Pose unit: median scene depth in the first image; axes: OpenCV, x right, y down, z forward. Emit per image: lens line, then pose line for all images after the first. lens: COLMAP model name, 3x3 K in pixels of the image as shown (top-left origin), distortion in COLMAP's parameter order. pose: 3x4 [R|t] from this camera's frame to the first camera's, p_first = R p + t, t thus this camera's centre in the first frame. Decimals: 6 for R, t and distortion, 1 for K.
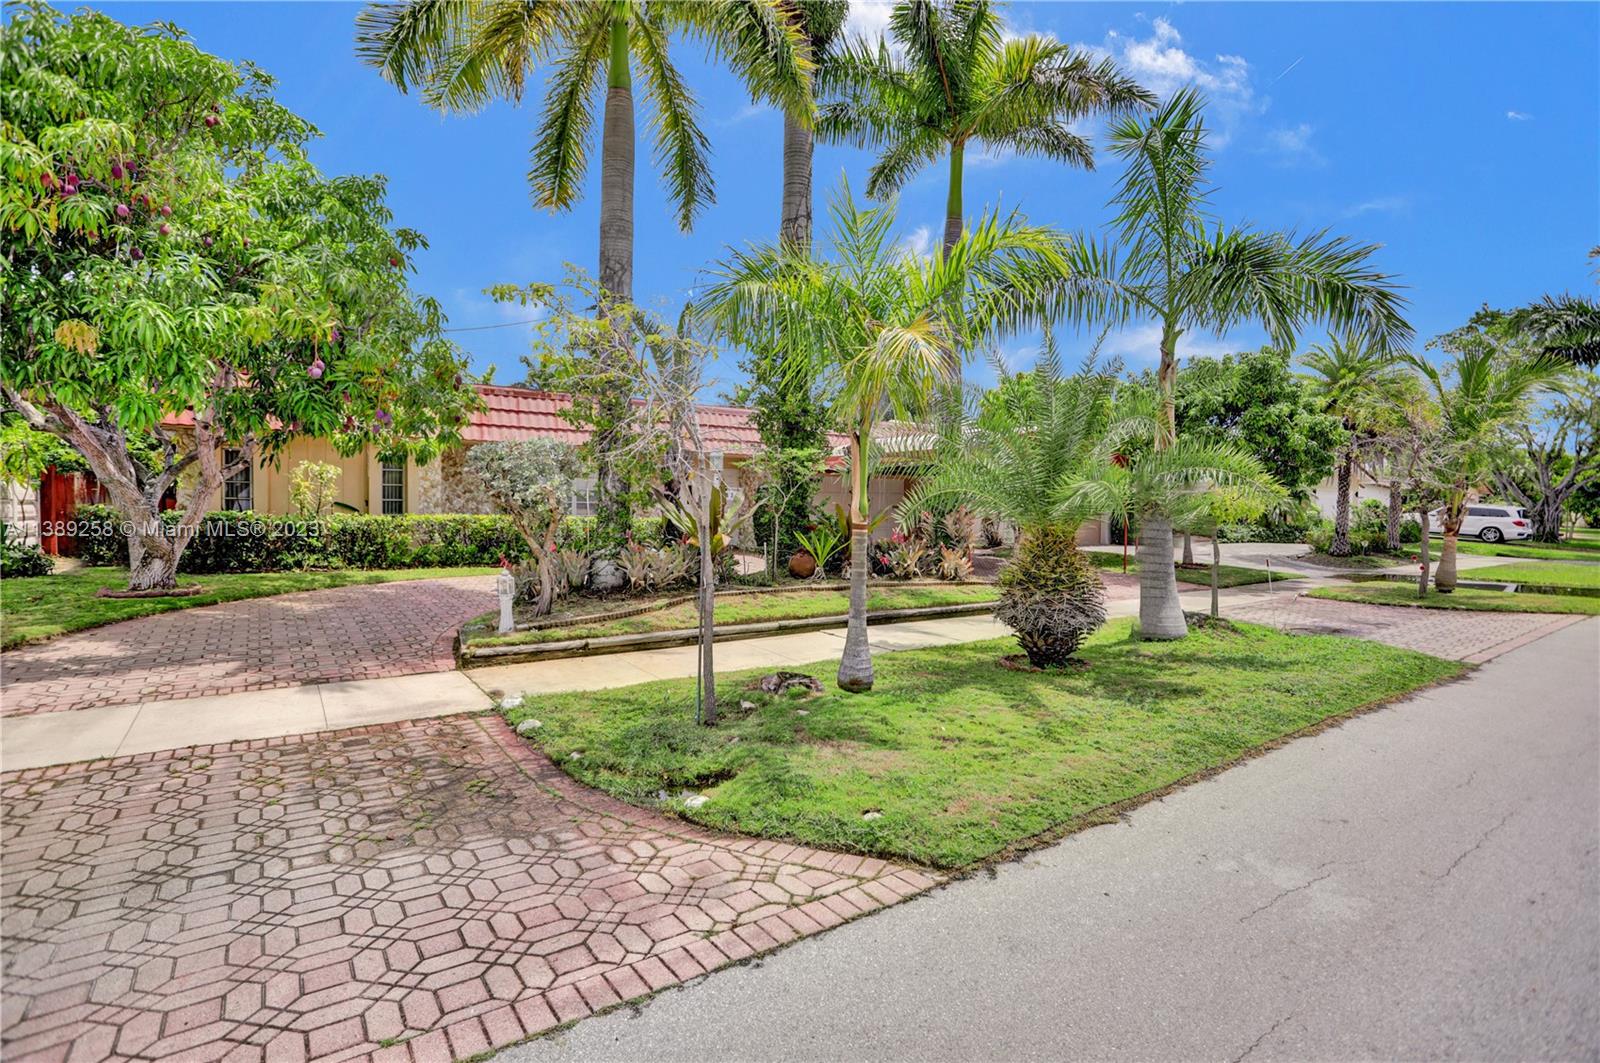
lens RADIAL K [[779.6, 0, 799.2], [0, 779.6, 533.1], [0, 0, 1]] dist [-0.057042, 0.020517]
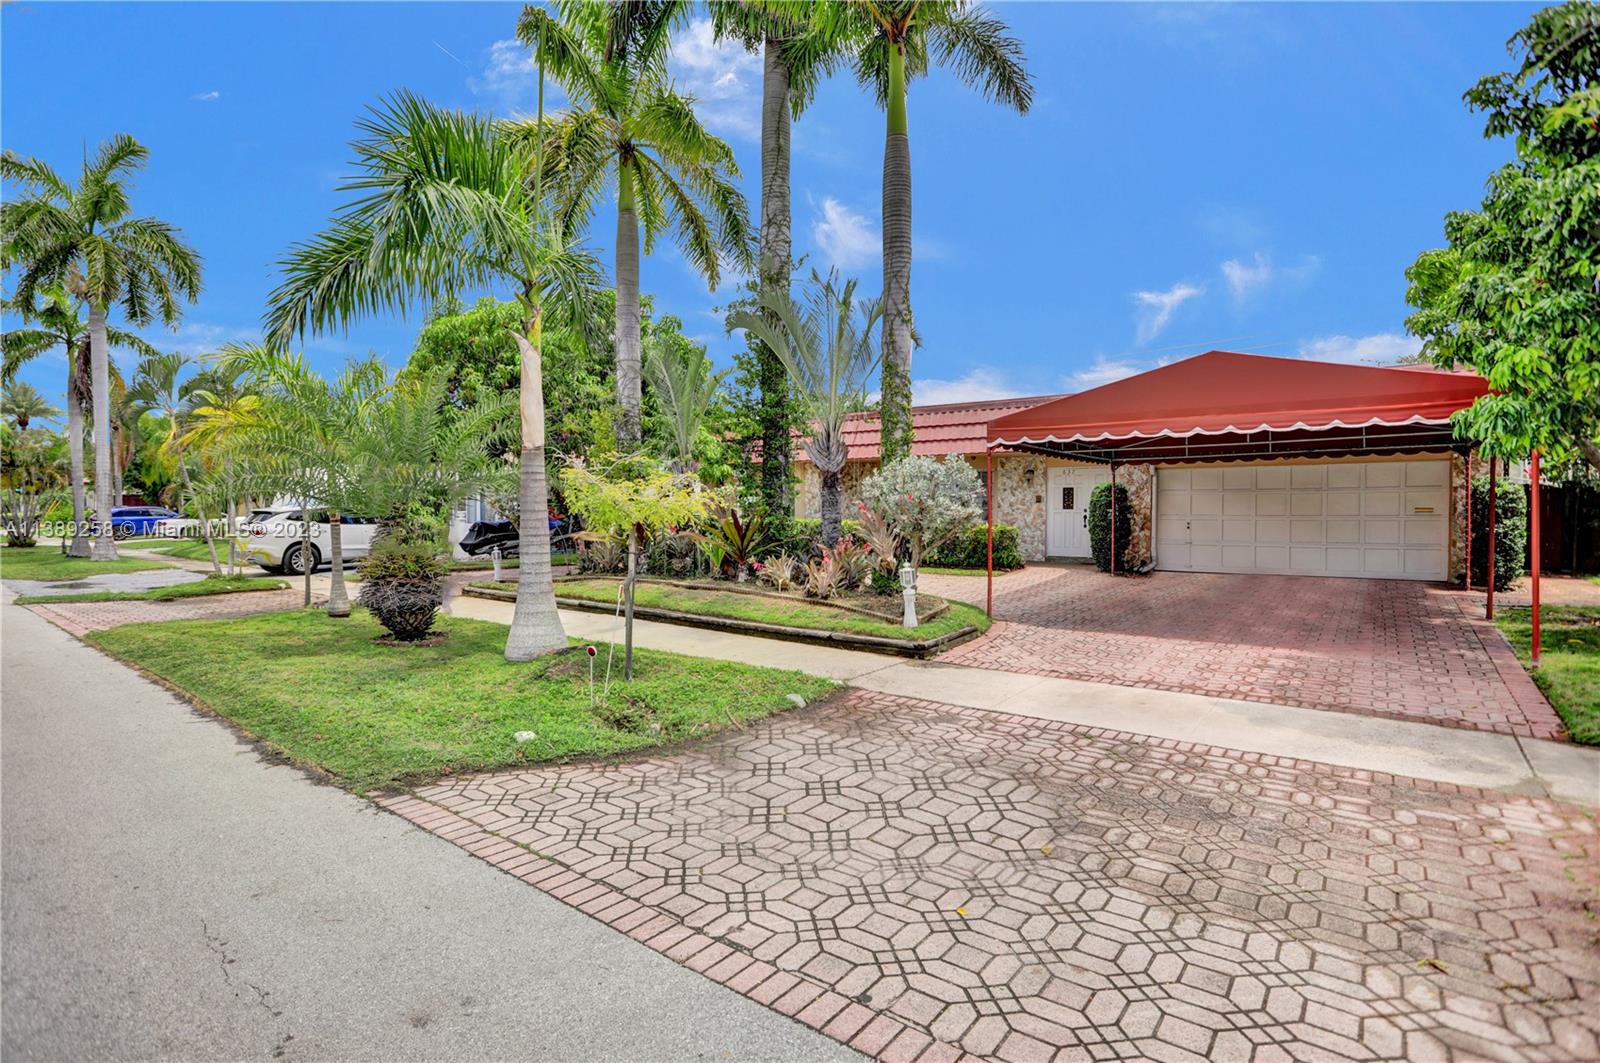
lens RADIAL K [[779.6, 0, 800.3], [0, 779.6, 512.8], [0, 0, 1]] dist [-0.057042, 0.020517]
pose [[0.271920, -0.017914, -0.962153, 1.085415], [-0.027960, 0.999258, -0.026507, -0.004865], [0.961913, 0.034109, 0.271218, 0.842193]]
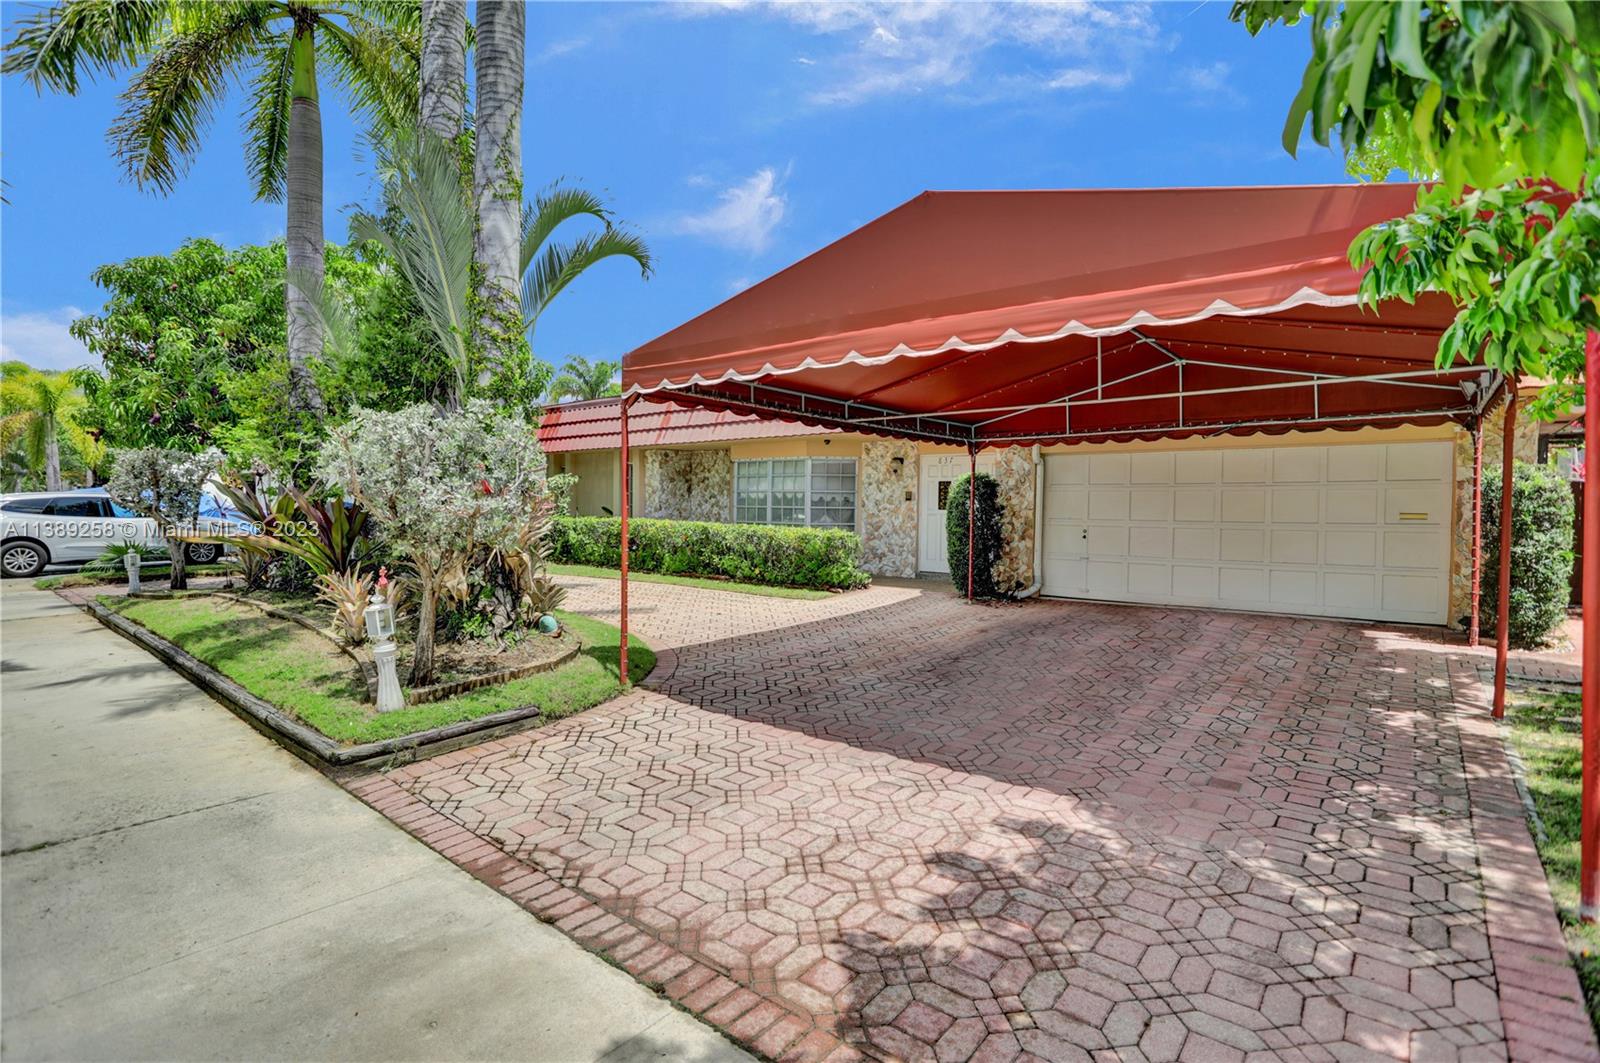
lens RADIAL K [[779.6, 0, 791.9], [0, 779.6, 518.6], [0, 0, 1]] dist [-0.057042, 0.020517]
pose [[0.229861, -0.007924, -0.973191, 0.841788], [-0.042285, 0.998941, -0.018121, -0.023057], [0.972304, 0.045317, 0.229283, 1.269523]]
